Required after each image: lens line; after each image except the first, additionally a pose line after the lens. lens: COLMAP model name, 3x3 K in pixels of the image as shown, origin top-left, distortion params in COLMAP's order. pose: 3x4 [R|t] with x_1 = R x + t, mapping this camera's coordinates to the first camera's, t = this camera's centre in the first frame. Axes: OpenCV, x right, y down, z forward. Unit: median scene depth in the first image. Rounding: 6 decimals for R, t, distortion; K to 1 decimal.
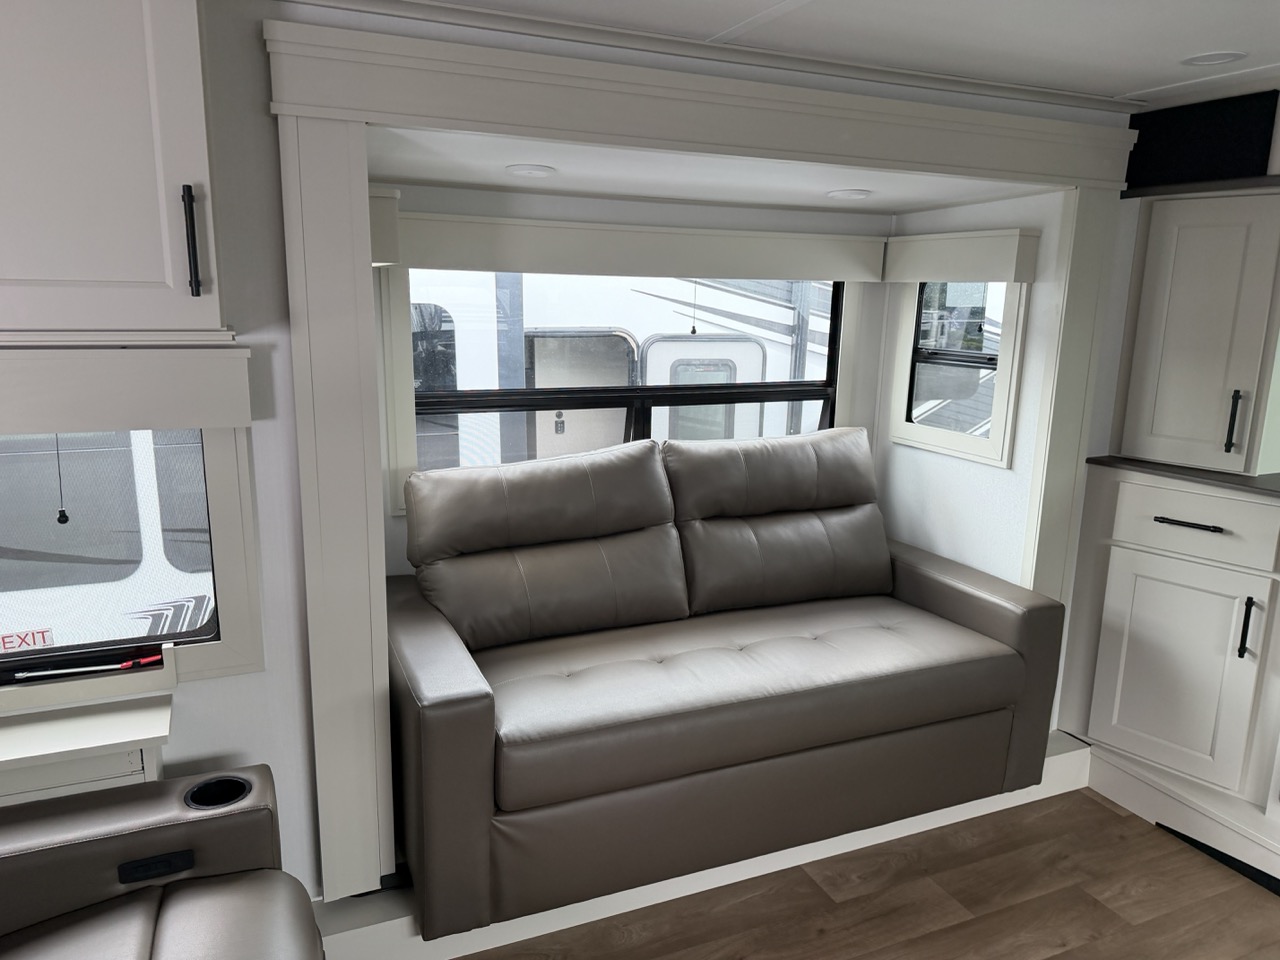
lens RADIAL K [[899.9, 0, 634.3], [0, 899.9, 481.5], [0, 0, 1]] dist [0.051215, -0.063322]
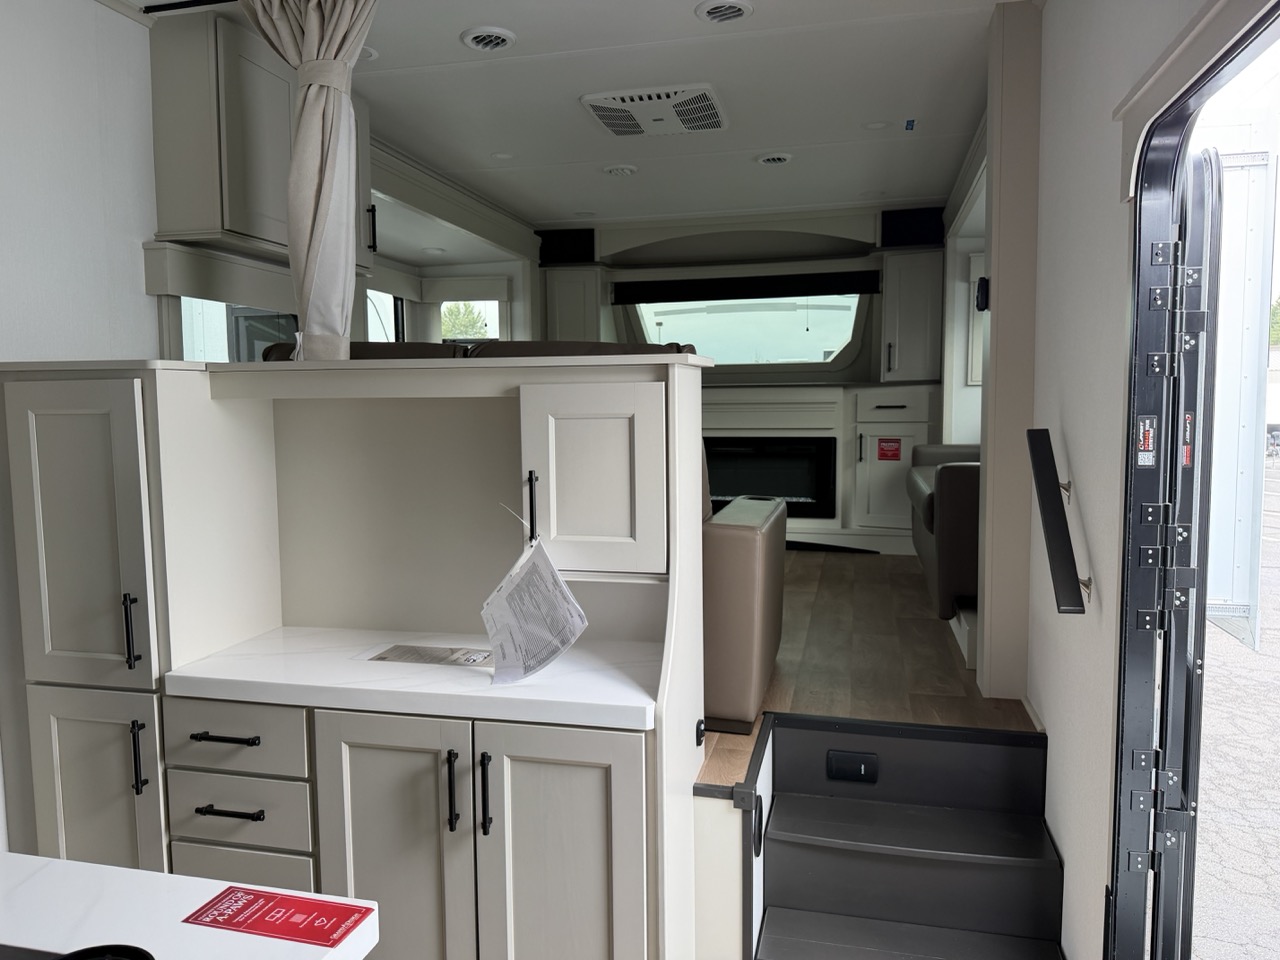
lens RADIAL K [[899.9, 0, 645.9], [0, 899.9, 470.5], [0, 0, 1]] dist [0.051215, -0.063322]
pose [[0.609771, -0.079605, 0.788570, -1.111042], [0.177614, 0.983363, -0.038073, 0.321603], [-0.772420, 0.163277, 0.613765, -0.501345]]
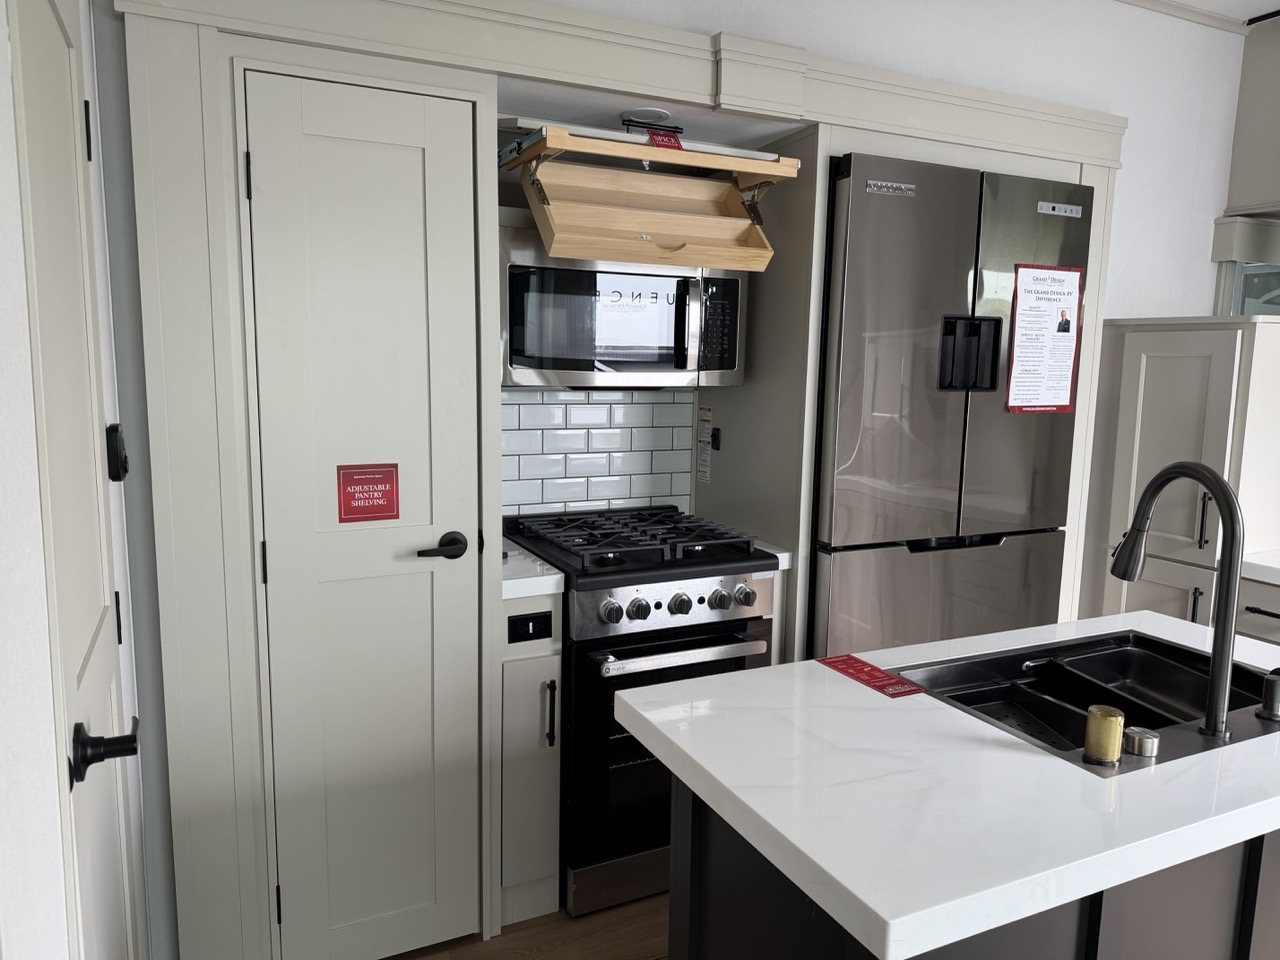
lens RADIAL K [[899.9, 0, 639.1], [0, 899.9, 486.4], [0, 0, 1]] dist [0.051215, -0.063322]
pose [[0.999654, -0.004614, 0.025893, -1.472695], [0.006117, 0.998282, -0.058267, 0.368947], [-0.025580, 0.058406, 0.997965, -0.693605]]
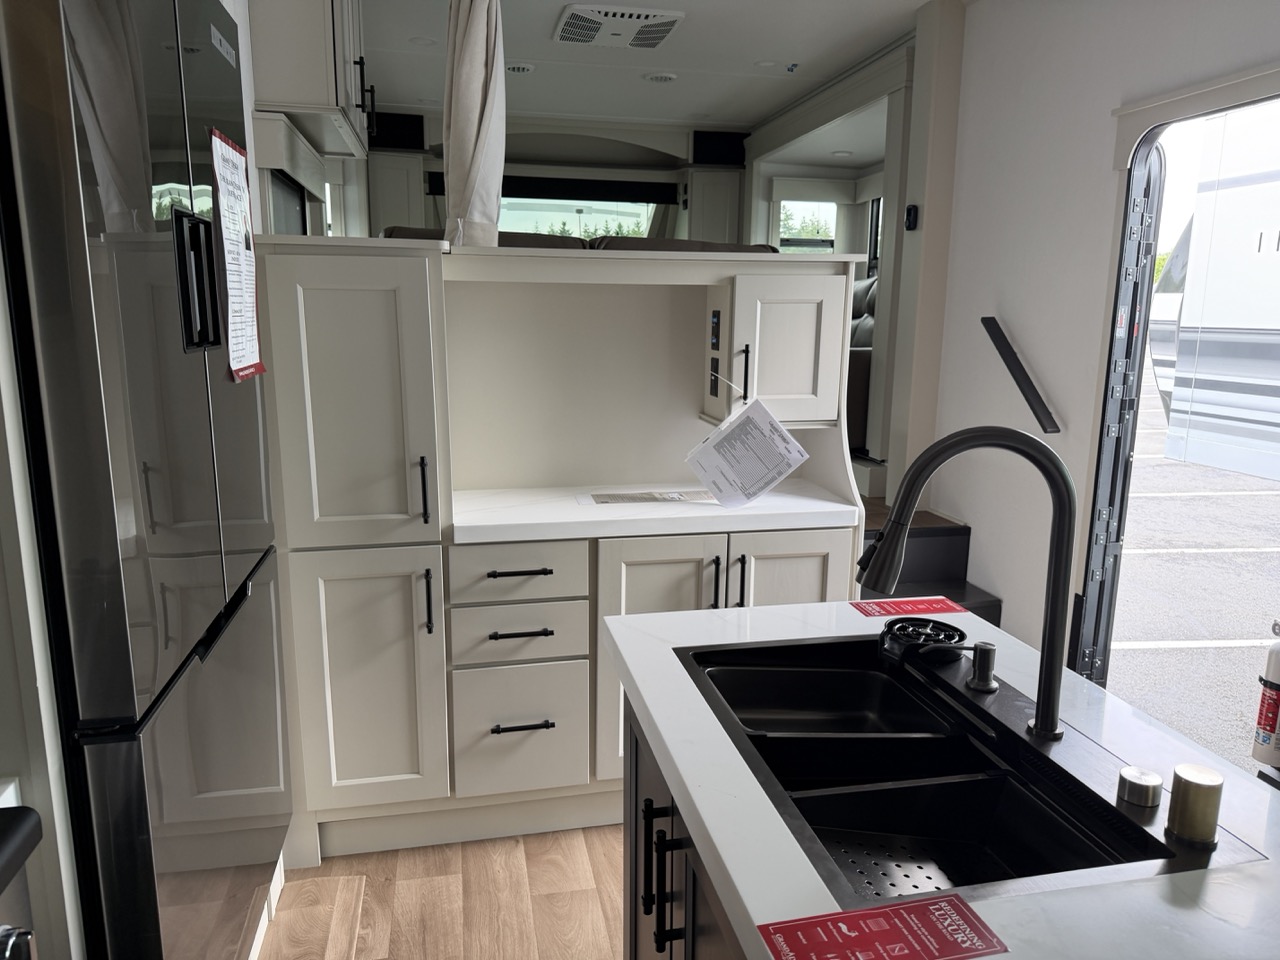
lens RADIAL K [[899.9, 0, 642.3], [0, 899.9, 486.8], [0, 0, 1]] dist [0.051215, -0.063322]
pose [[0.204394, -0.204078, 0.957379, -1.588223], [0.190785, 0.967576, 0.165521, 0.238377], [-0.960117, 0.148822, 0.236702, -0.038642]]
